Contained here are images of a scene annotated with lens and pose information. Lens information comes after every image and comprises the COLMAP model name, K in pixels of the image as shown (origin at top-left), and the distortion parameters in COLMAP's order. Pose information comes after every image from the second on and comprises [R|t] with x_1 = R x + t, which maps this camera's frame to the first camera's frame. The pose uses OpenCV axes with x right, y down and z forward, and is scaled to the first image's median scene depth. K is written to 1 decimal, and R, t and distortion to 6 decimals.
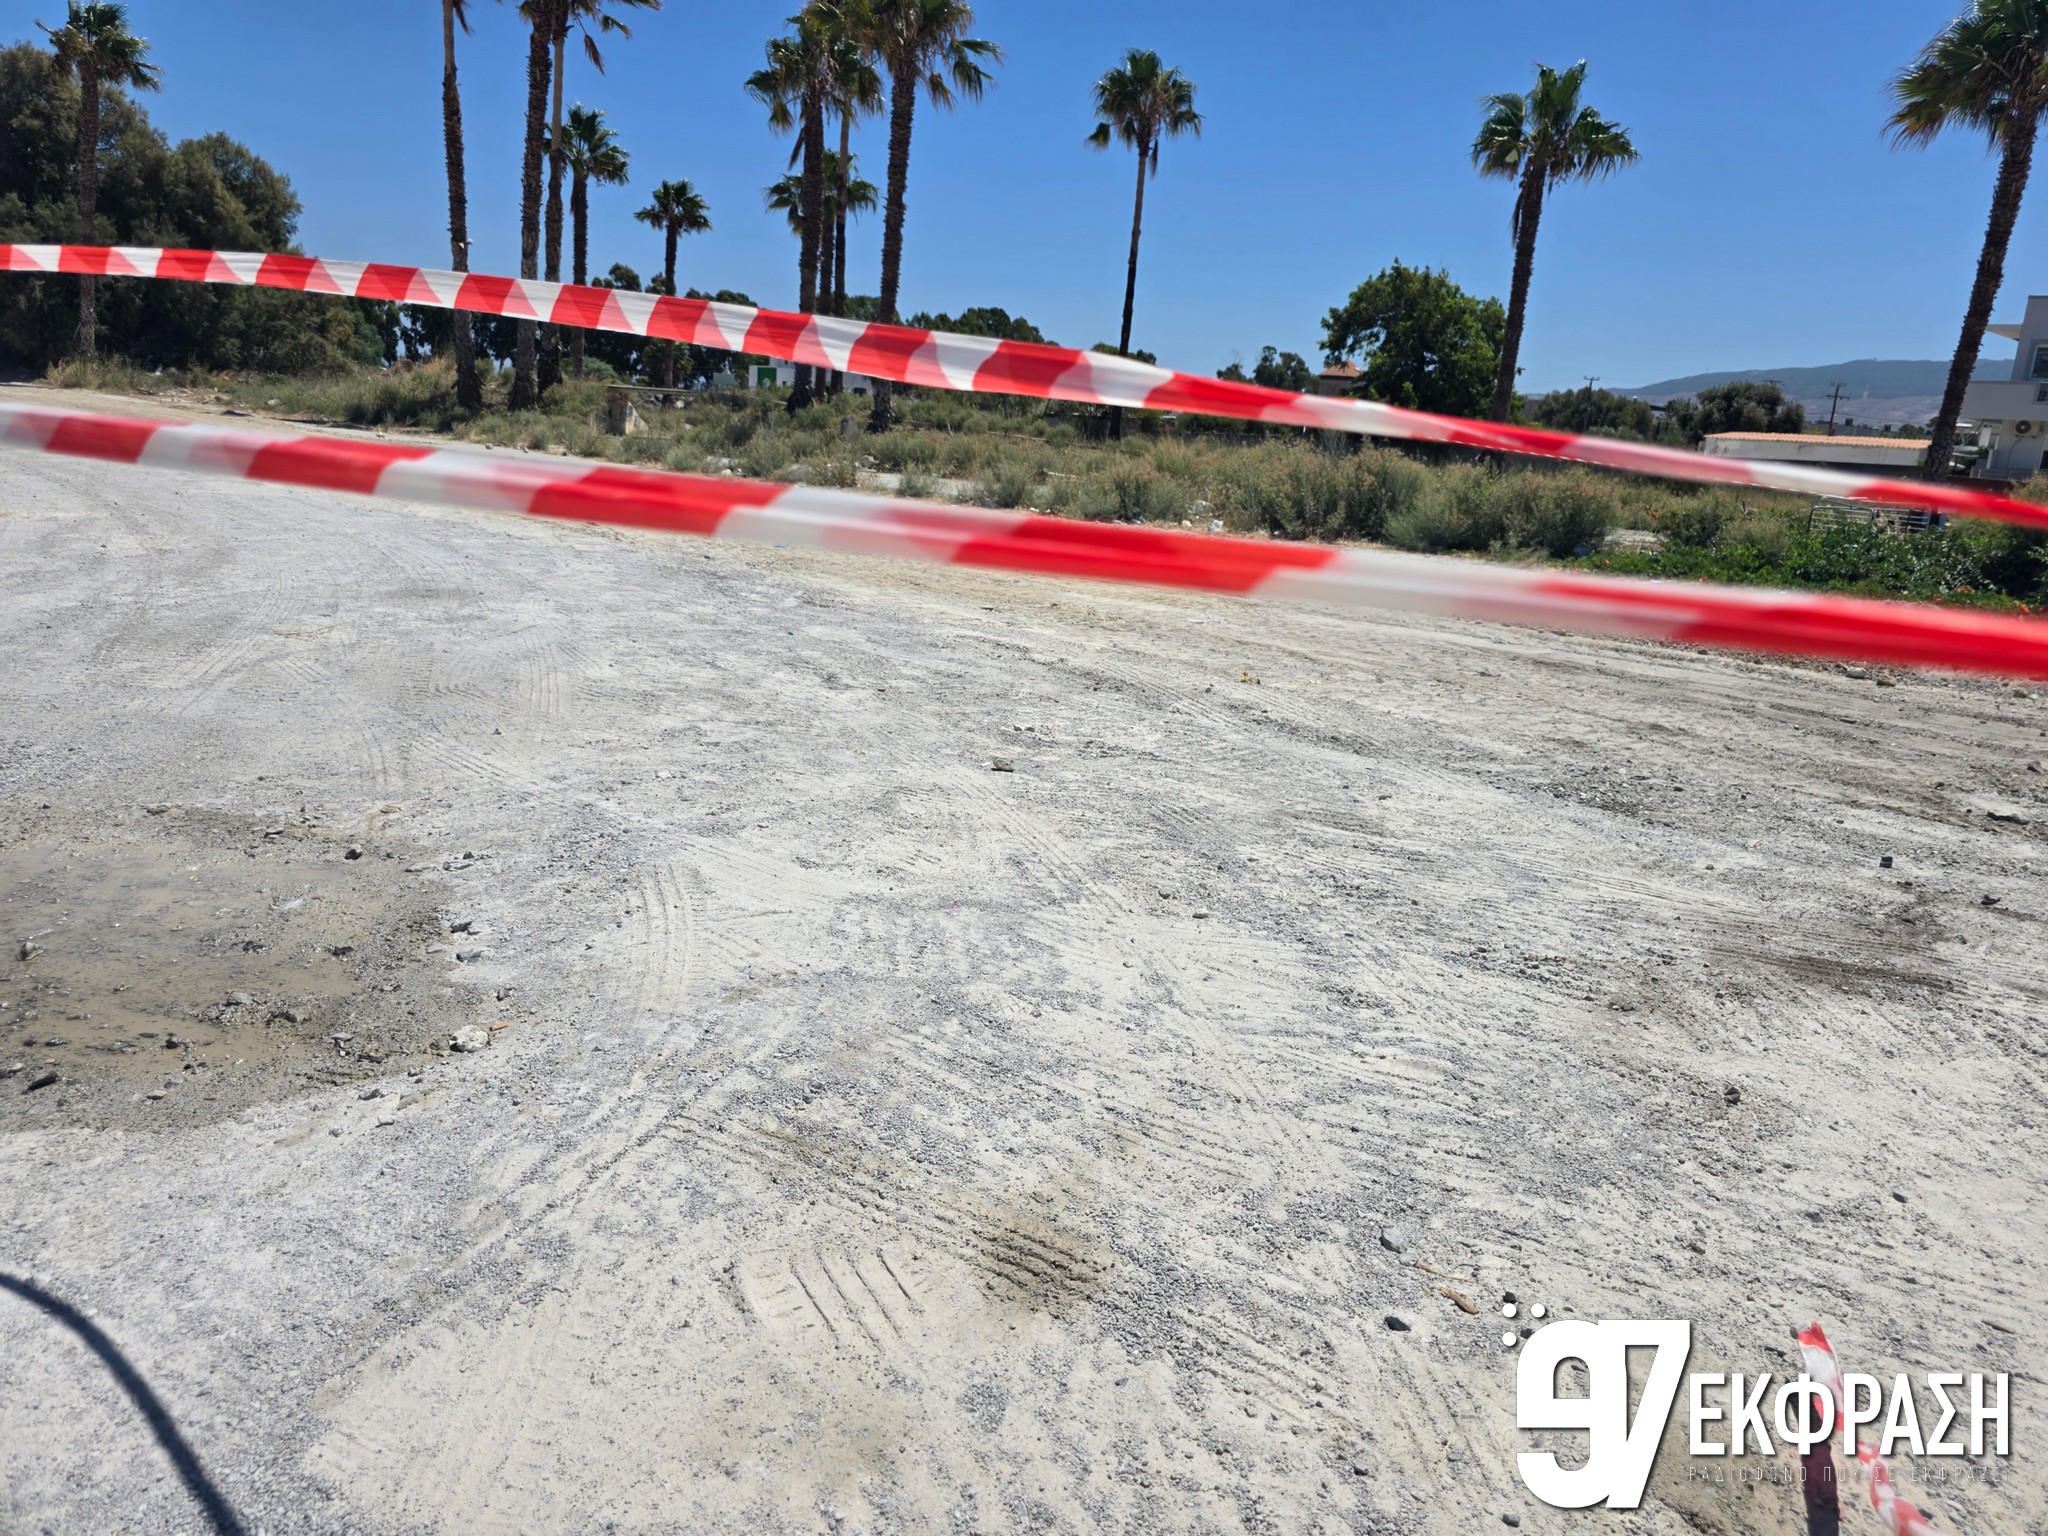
lens RADIAL K [[1396.3, 0, 1054.8], [0, 1396.3, 732.5], [0, 0, 1]] dist [0.059631, -0.045384]
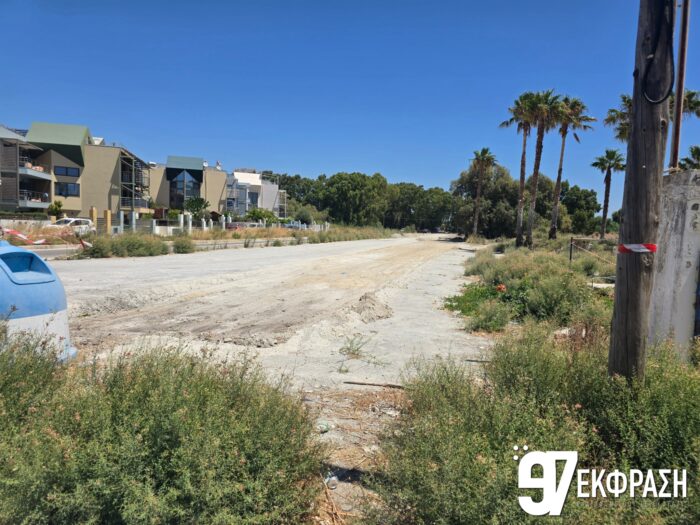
lens RADIAL K [[477.2, 0, 355.0], [0, 477.2, 261.9], [0, 0, 1]] dist [0.059631, -0.045384]
pose [[0.518561, 0.013125, -0.854940, 0.538044], [-0.183089, 0.978395, -0.096031, -0.014374], [0.835209, 0.206328, 0.509760, 0.136777]]
